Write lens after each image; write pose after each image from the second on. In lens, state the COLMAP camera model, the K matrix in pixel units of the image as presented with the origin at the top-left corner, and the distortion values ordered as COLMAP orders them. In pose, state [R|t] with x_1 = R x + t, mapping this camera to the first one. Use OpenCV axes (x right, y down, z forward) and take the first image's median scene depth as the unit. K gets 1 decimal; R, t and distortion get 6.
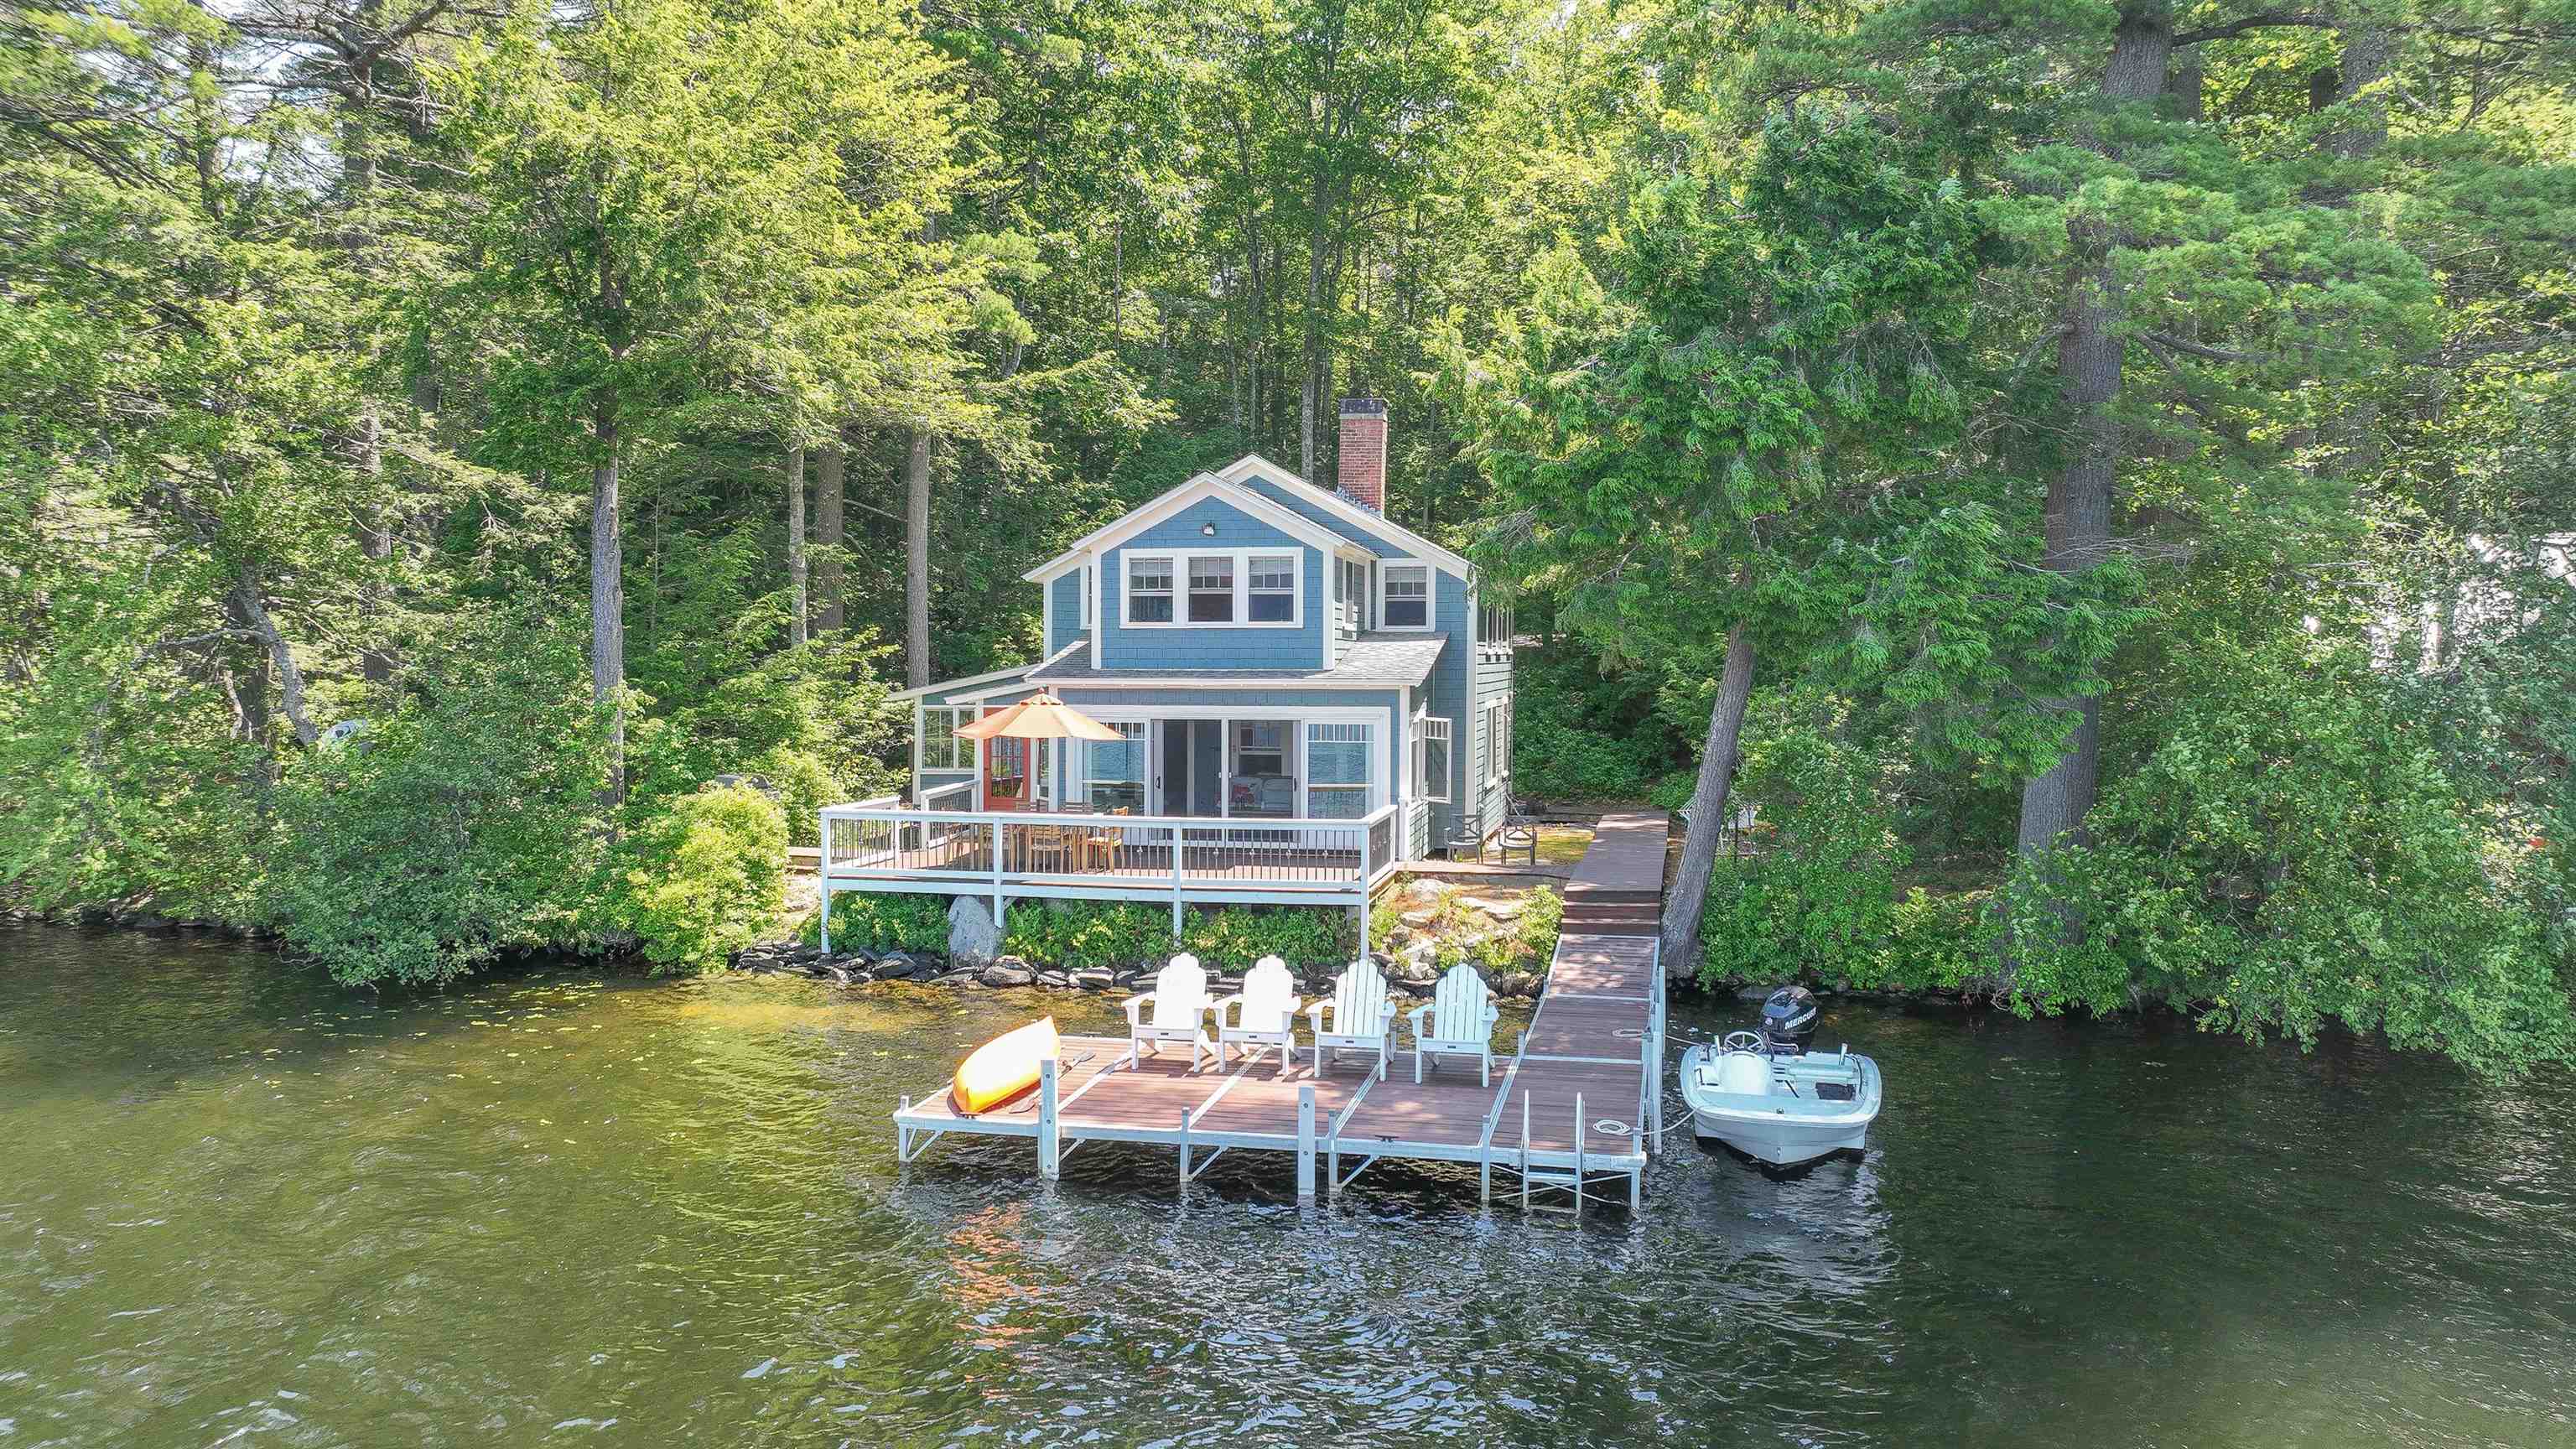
lens RADIAL K [[1706.1, 0, 1291.8], [0, 1706.1, 724.3], [0, 0, 1]] dist [-0.000722, -0.000955]
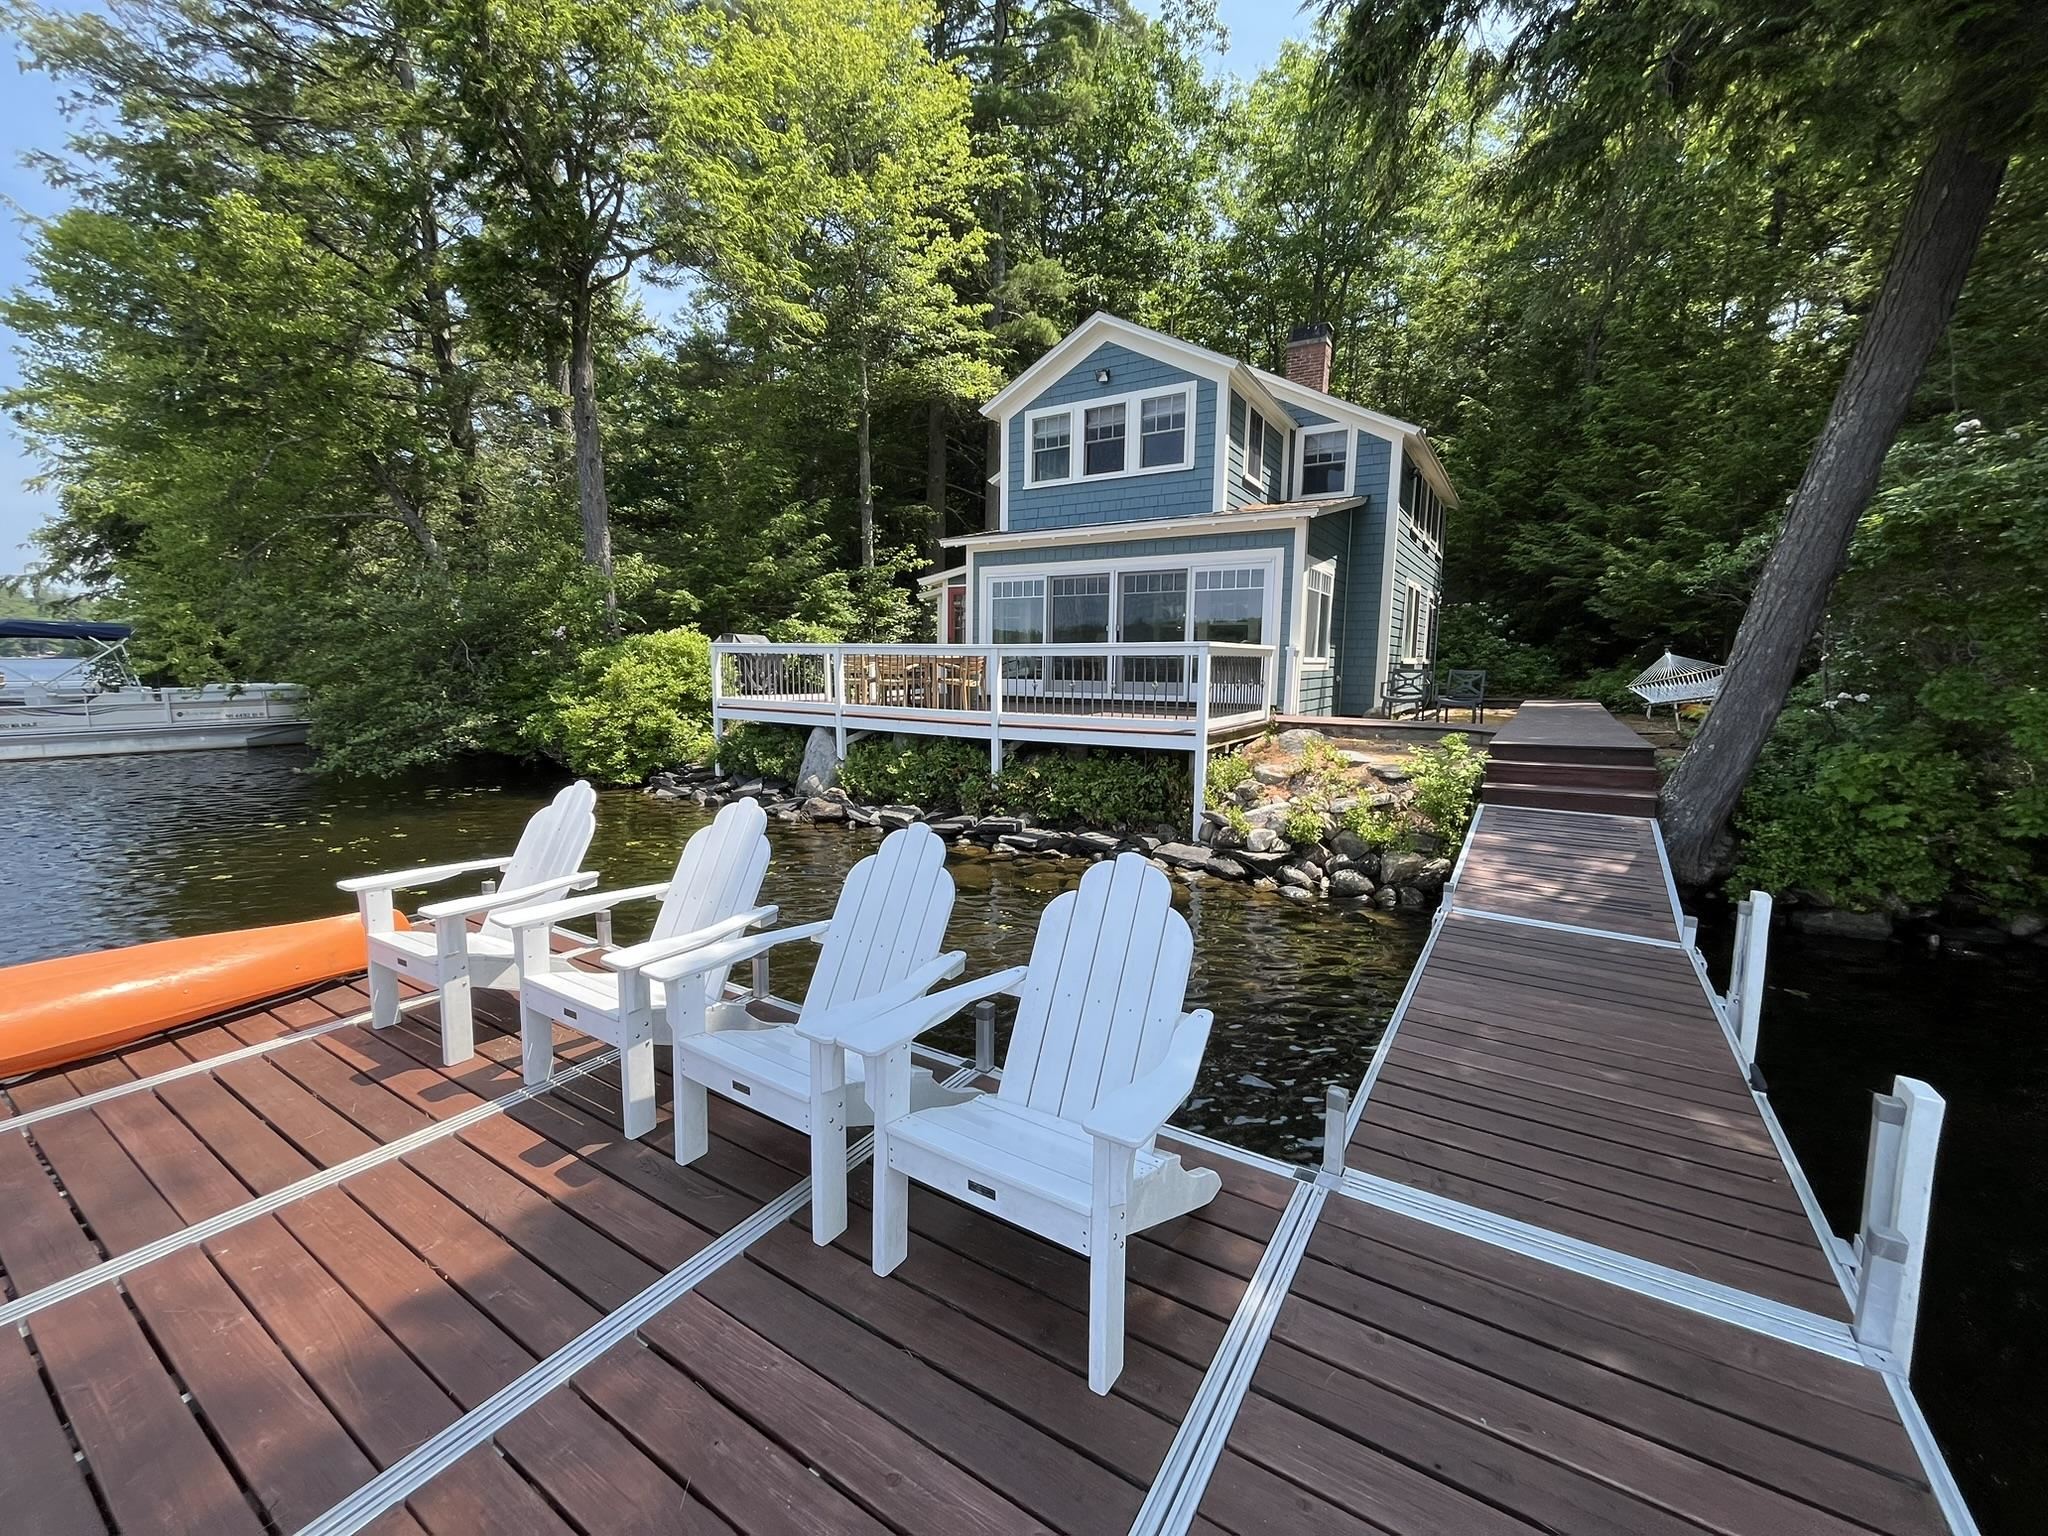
lens RADIAL K [[824.1, 0, 1012.9], [0, 824.1, 764.8], [0, 0, 1]] dist [-0.012536, -0.000217]
pose [[0.937115, 0.050572, -0.345337, 0.078977], [-0.018519, 0.995258, 0.095494, 0.066159], [0.348528, -0.083094, 0.933608, 0.522701]]
